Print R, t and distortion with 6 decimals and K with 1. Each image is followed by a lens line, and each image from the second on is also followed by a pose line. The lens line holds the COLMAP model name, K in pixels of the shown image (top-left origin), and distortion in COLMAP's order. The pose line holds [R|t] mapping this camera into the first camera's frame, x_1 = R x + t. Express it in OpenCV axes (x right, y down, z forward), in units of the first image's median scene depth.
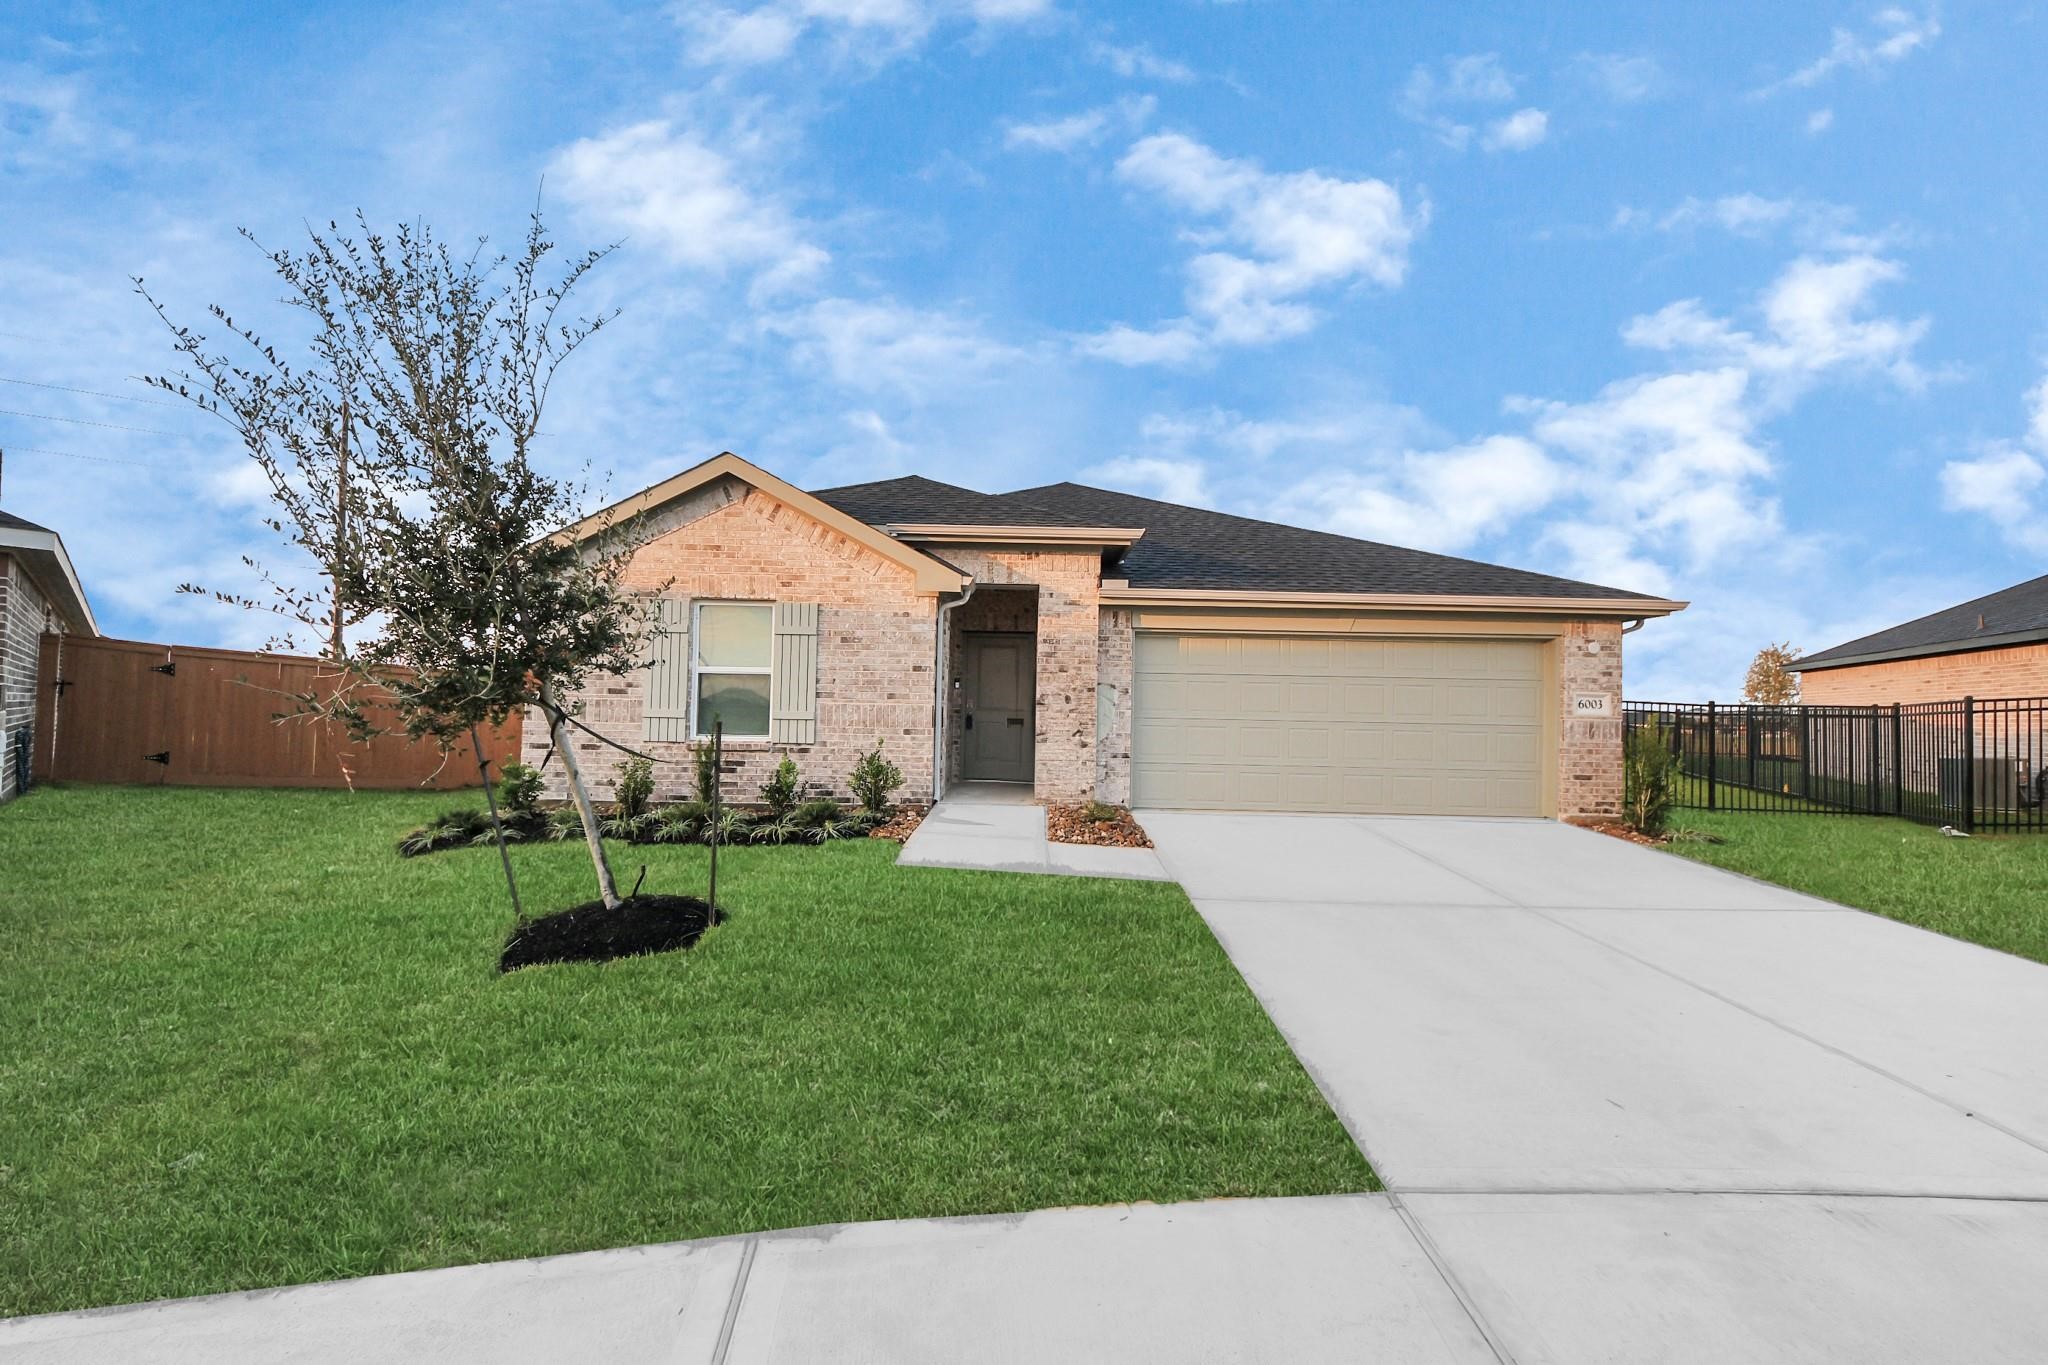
lens RADIAL K [[781.7, 0, 1030.9], [0, 781.7, 684.9], [0, 0, 1]] dist [-0.001448, -0.000106]
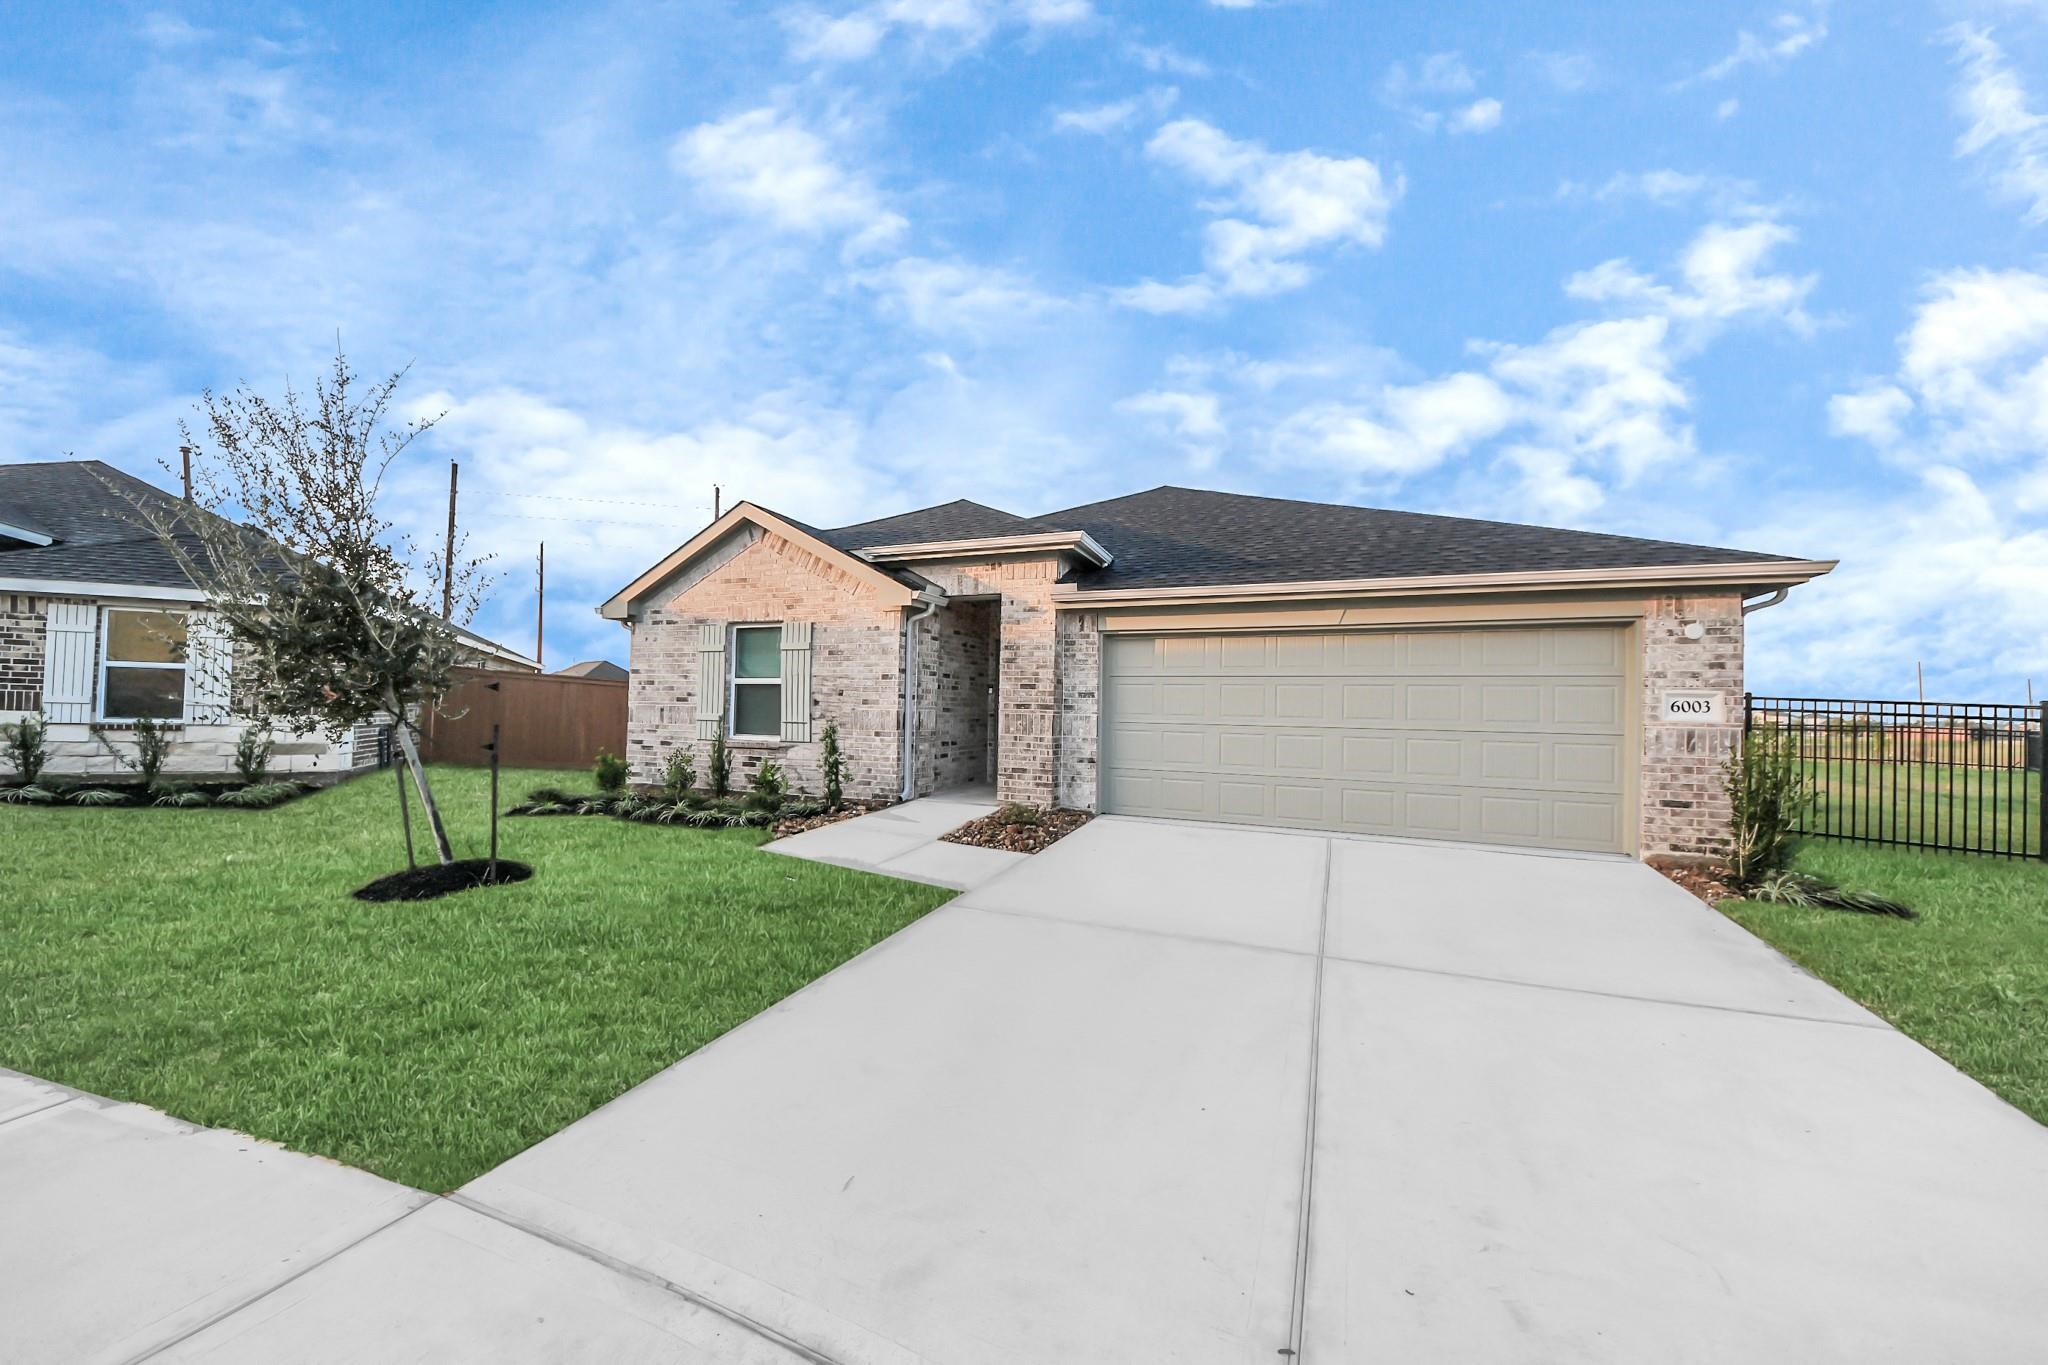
lens RADIAL K [[726.4, 0, 998.0], [0, 726.4, 683.5], [0, 0, 1]] dist [0.004914, -0.009459]
pose [[0.923973, -0.015767, -0.382133, 0.375211], [0.012941, 0.999867, -0.009966, 0.000992], [0.382239, 0.004263, 0.924054, 0.107068]]
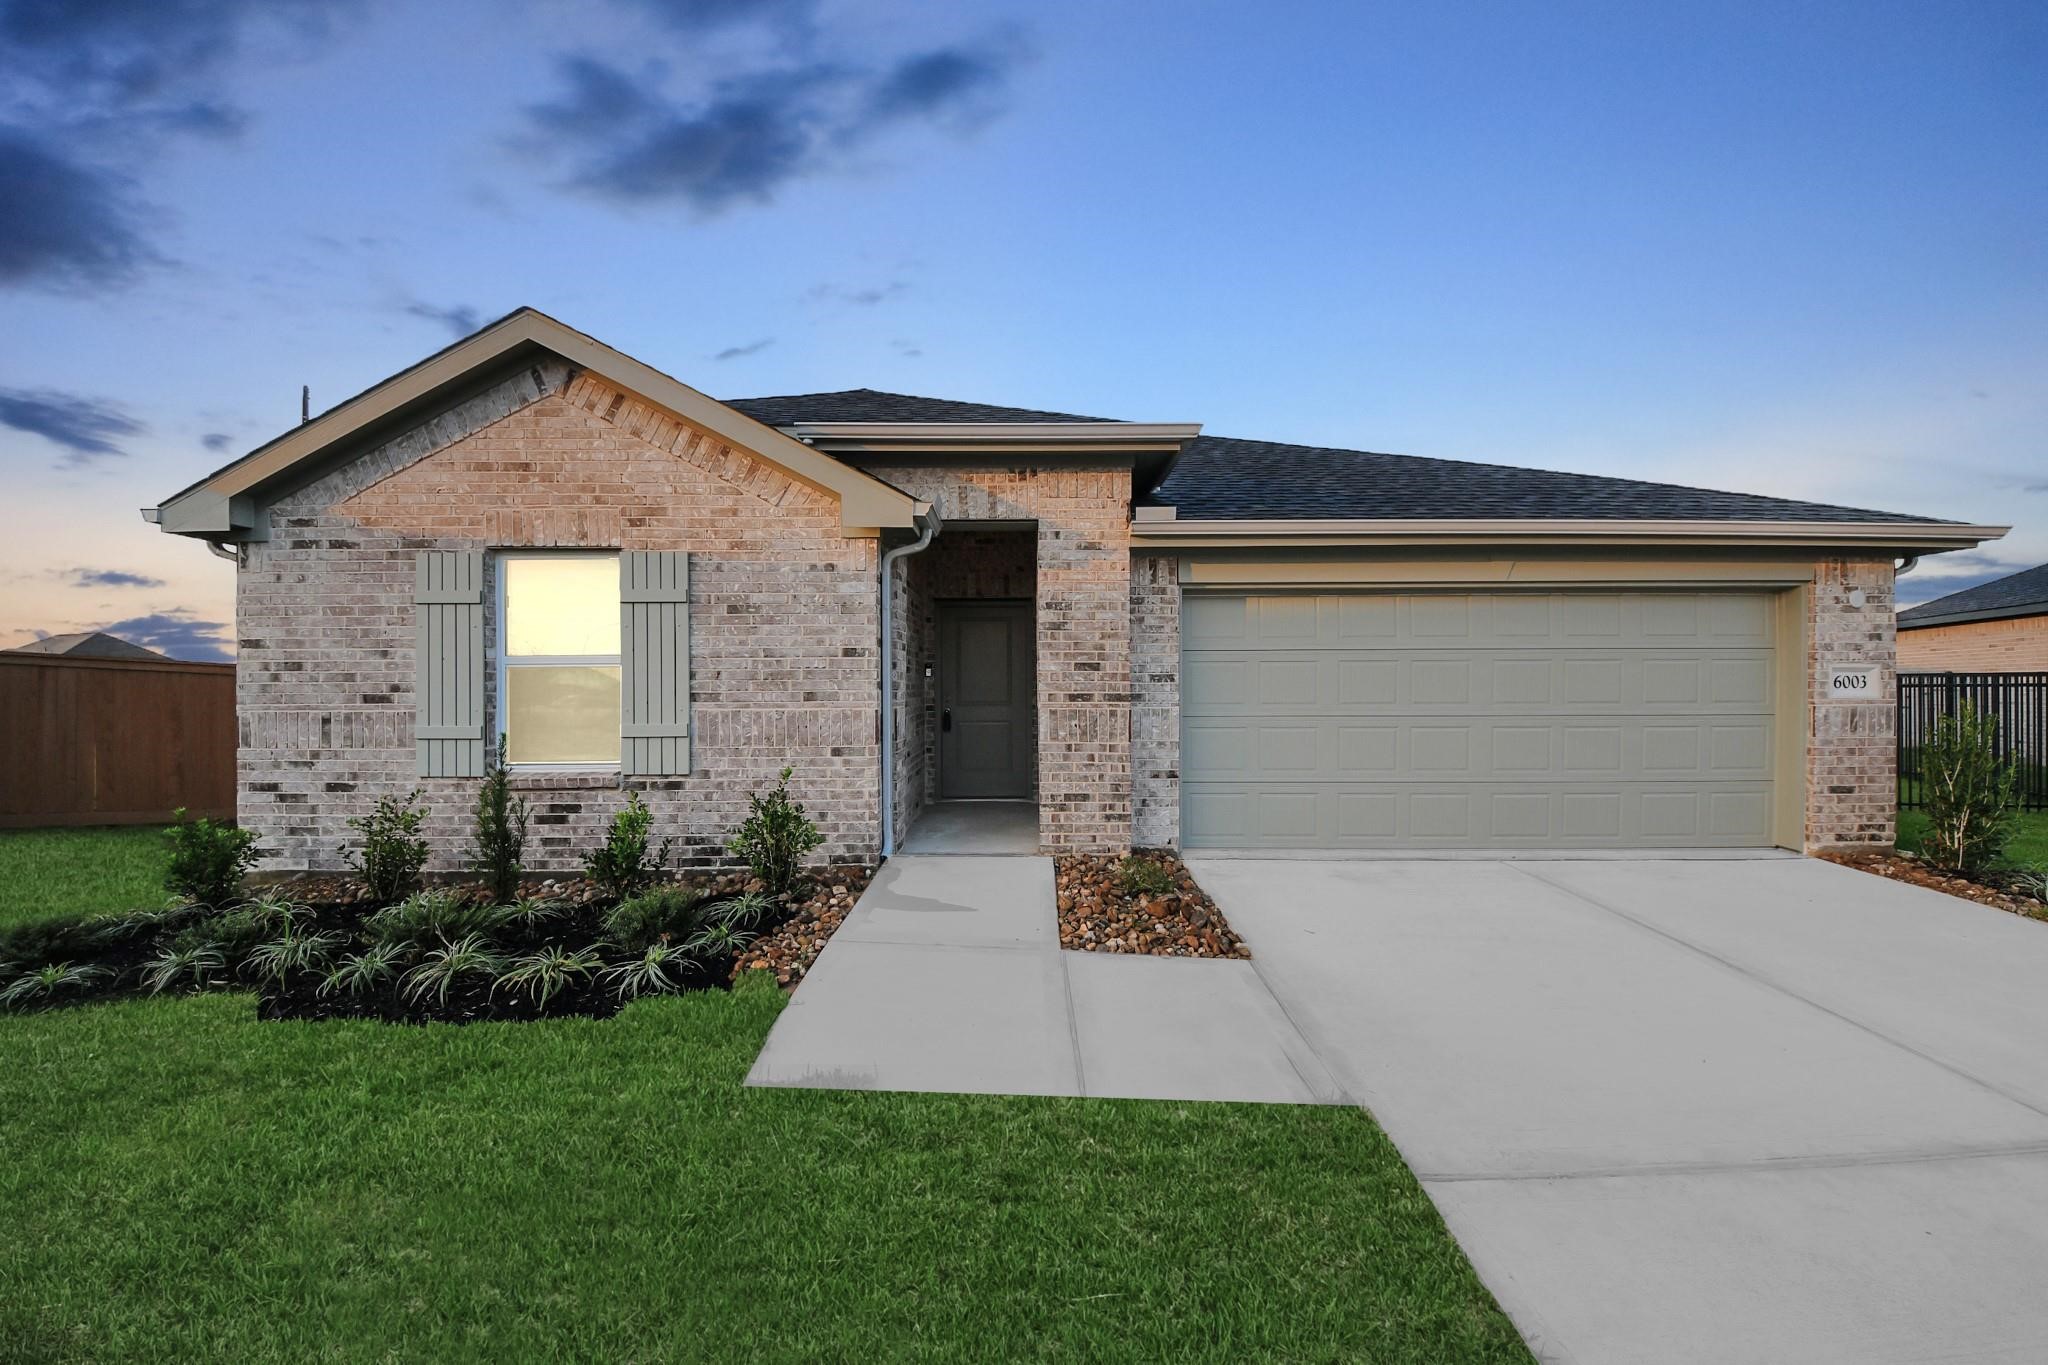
lens RADIAL K [[747.8, 0, 1040.3], [0, 747.8, 691.7], [0, 0, 1]] dist [0.015766, -0.018520]
pose [[0.999609, -0.023722, 0.014808, -0.000240], [0.023132, 0.998980, 0.038782, -0.008309], [-0.015713, -0.038424, 0.999138, 0.370304]]
